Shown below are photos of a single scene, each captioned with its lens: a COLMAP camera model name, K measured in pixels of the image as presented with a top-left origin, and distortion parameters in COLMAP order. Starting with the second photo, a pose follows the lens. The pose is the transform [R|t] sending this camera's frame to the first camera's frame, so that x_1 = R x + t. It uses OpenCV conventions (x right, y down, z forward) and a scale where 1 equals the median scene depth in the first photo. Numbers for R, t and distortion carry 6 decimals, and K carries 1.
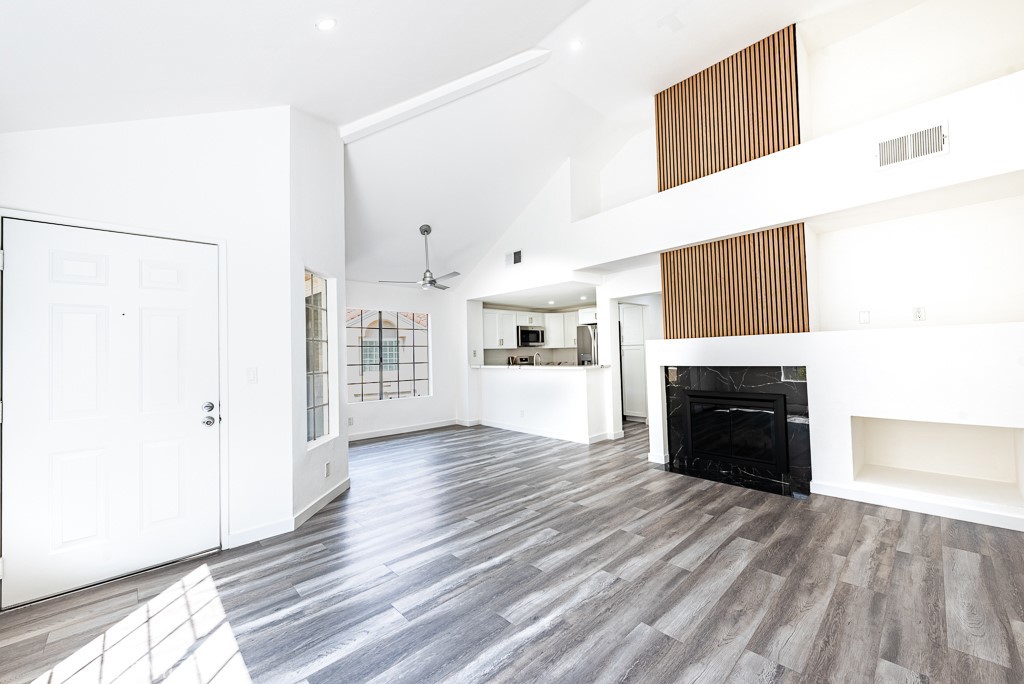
lens RADIAL K [[398.1, 0, 512.0], [0, 398.1, 342.1], [0, 0, 1]] dist [-0.001169, 0.000026]
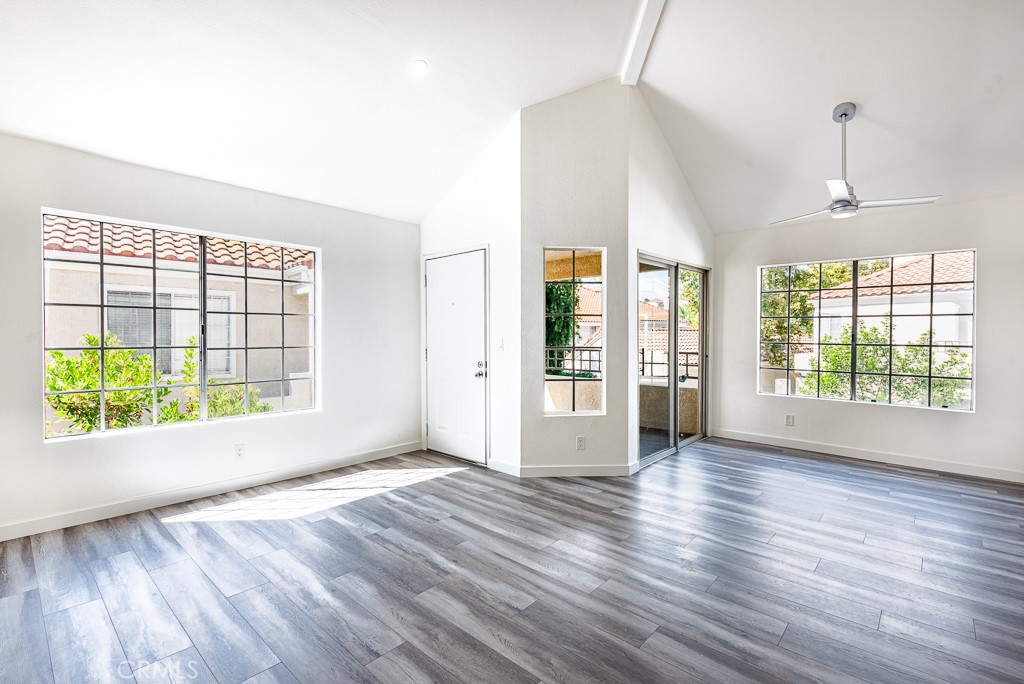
lens RADIAL K [[464.0, 0, 515.4], [0, 464.0, 338.5], [0, 0, 1]] dist [0.000746, 0.000008]
pose [[0.078480, 0.036561, -0.996245, 1.012061], [0.024470, 0.998956, 0.038588, 0.009139], [0.996615, -0.027407, 0.077503, 1.115641]]
